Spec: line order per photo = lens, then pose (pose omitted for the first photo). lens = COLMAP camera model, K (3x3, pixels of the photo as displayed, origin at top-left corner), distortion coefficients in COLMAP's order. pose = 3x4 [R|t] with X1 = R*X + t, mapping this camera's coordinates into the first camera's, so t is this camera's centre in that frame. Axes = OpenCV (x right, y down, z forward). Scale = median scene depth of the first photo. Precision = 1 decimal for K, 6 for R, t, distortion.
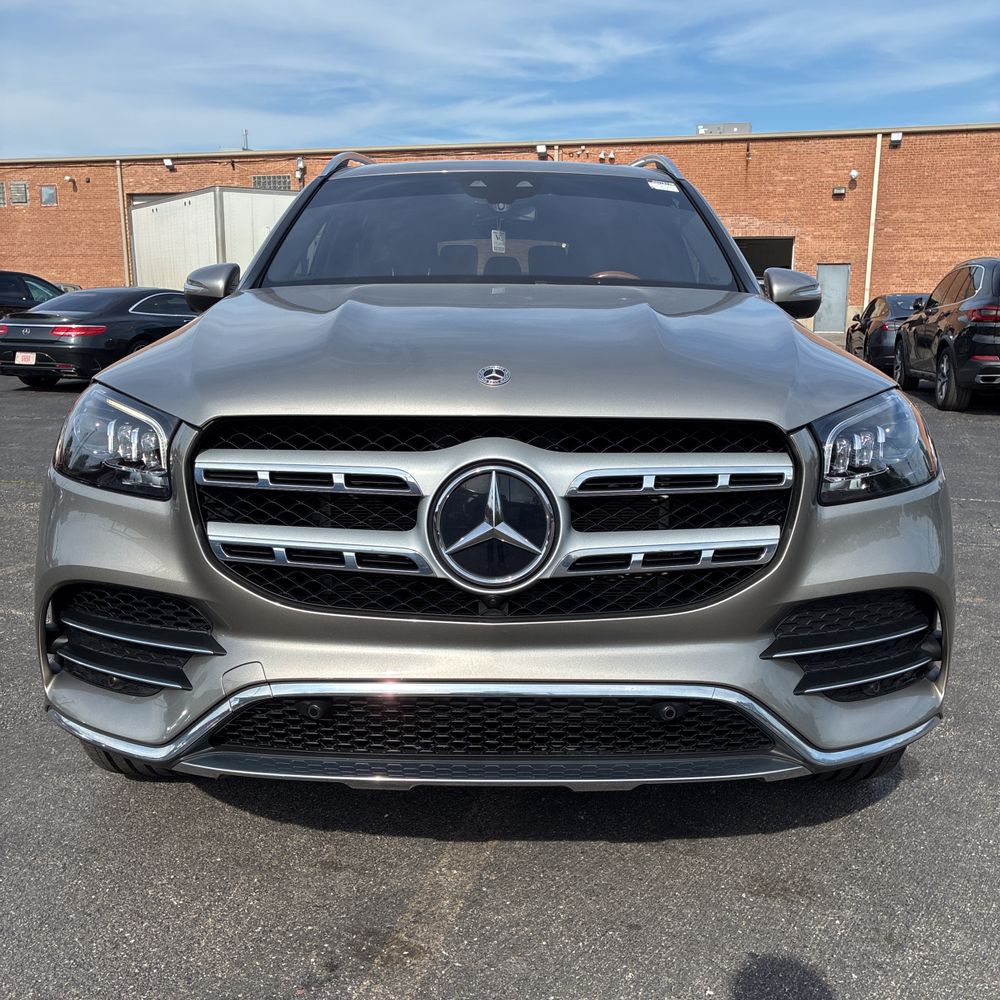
lens RADIAL K [[1011.4, 0, 503.3], [0, 1011.4, 499.8], [0, 0, 1]] dist [0.020870, 0.000000]
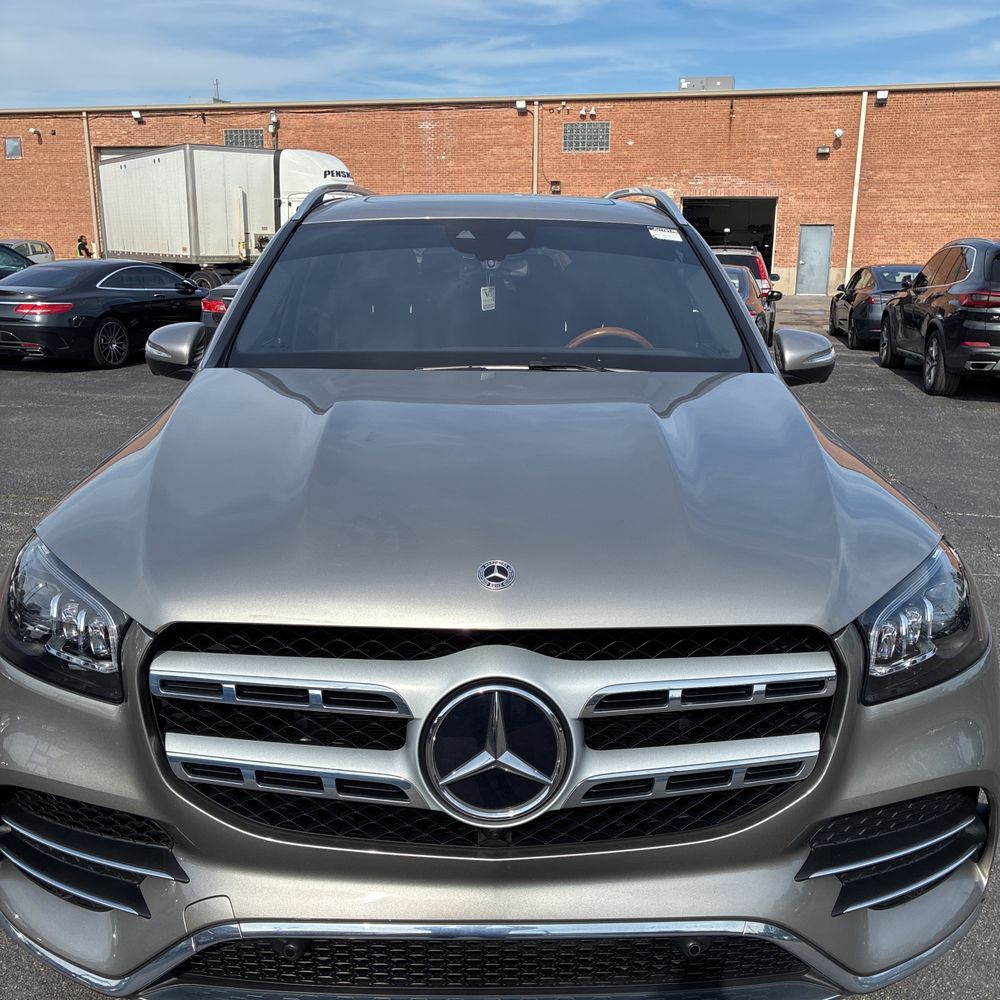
lens RADIAL K [[1011.4, 0, 501.2], [0, 1011.4, 496.9], [0, 0, 1]] dist [0.020870, 0.000000]
pose [[0.999806, -0.000586, 0.019697, -0.001950], [-0.000301, 0.998986, 0.045016, -0.020480], [-0.019703, -0.045013, 0.998792, 0.012477]]
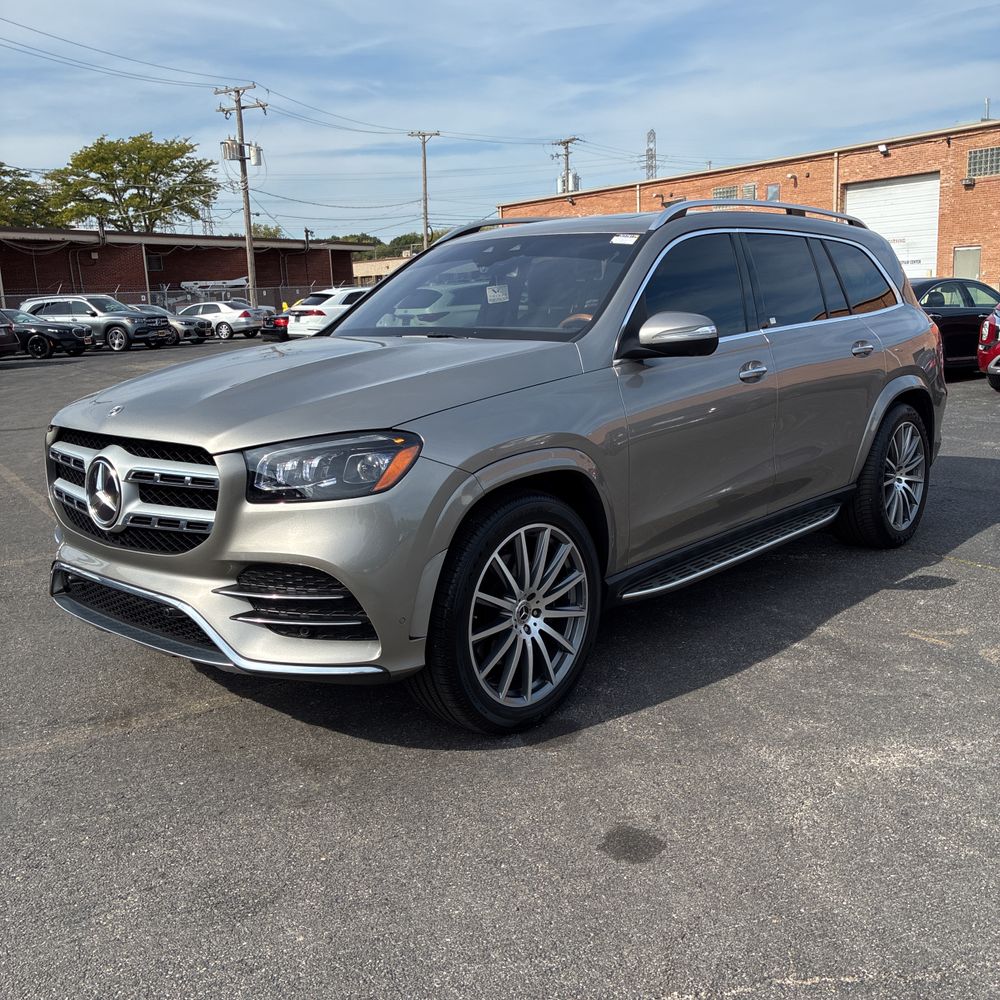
lens RADIAL K [[1011.4, 0, 499.7], [0, 1011.4, 491.8], [0, 0, 1]] dist [0.020870, 0.000000]
pose [[0.744604, 0.099336, -0.660073, 0.155505], [-0.091404, 0.994723, 0.046588, -0.011405], [0.661218, 0.025644, 0.749755, 0.007280]]
